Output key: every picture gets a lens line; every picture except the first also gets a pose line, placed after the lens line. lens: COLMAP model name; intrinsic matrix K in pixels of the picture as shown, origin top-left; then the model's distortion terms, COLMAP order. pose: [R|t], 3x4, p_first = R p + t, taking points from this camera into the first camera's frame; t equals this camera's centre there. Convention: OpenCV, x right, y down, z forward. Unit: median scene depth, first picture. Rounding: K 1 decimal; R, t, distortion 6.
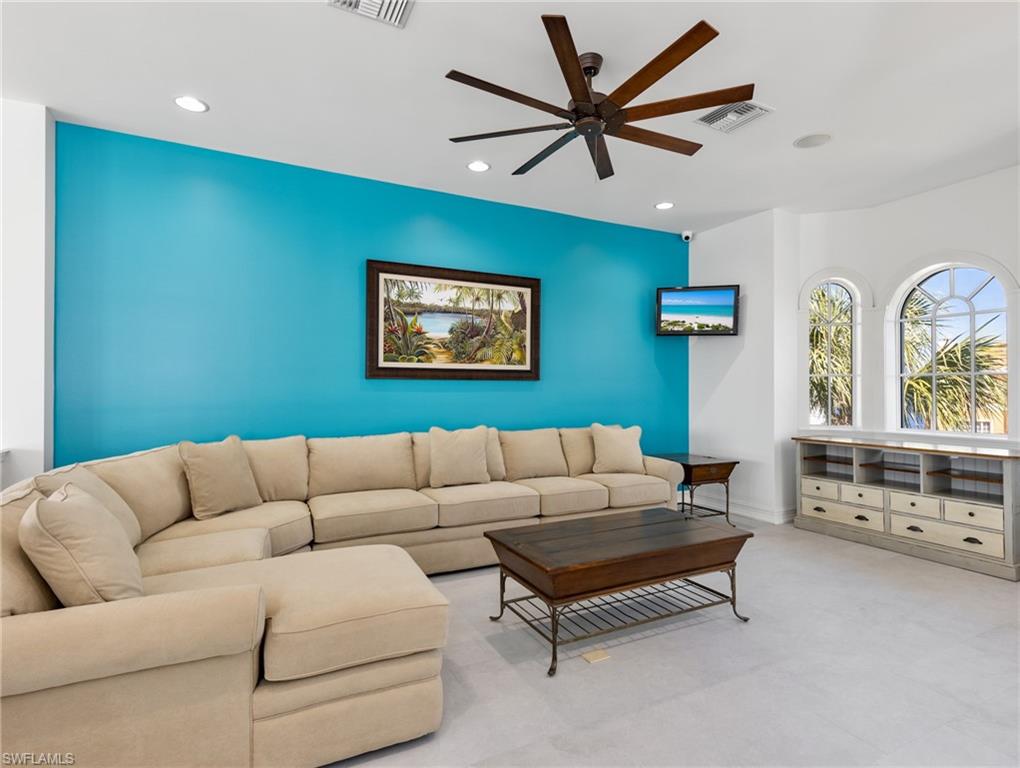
lens RADIAL K [[525.7, 0, 508.2], [0, 525.7, 411.3], [0, 0, 1]] dist [0.009393, 0.001073]
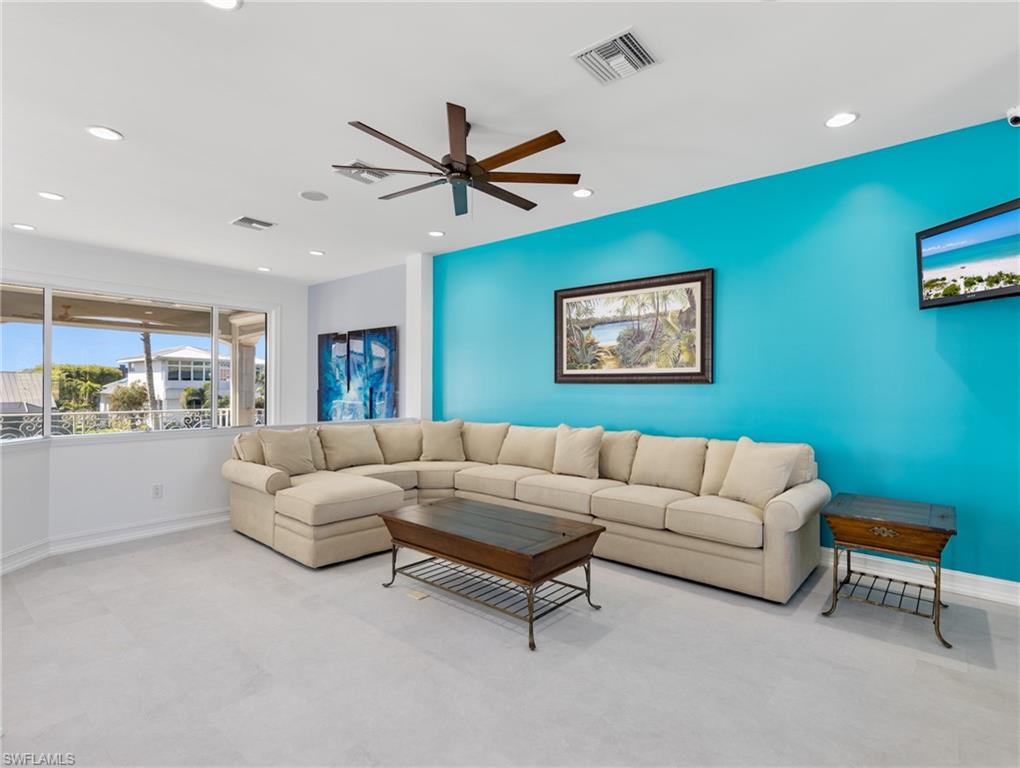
lens RADIAL K [[511.4, 0, 508.2], [0, 511.4, 405.1], [0, 0, 1]] dist [0.025828, 0.000640]
pose [[0.376938, 0.027295, -0.925836, 0.789399], [-0.055857, 0.998416, 0.006694, -0.010775], [0.924553, 0.049191, 0.377866, 0.399854]]
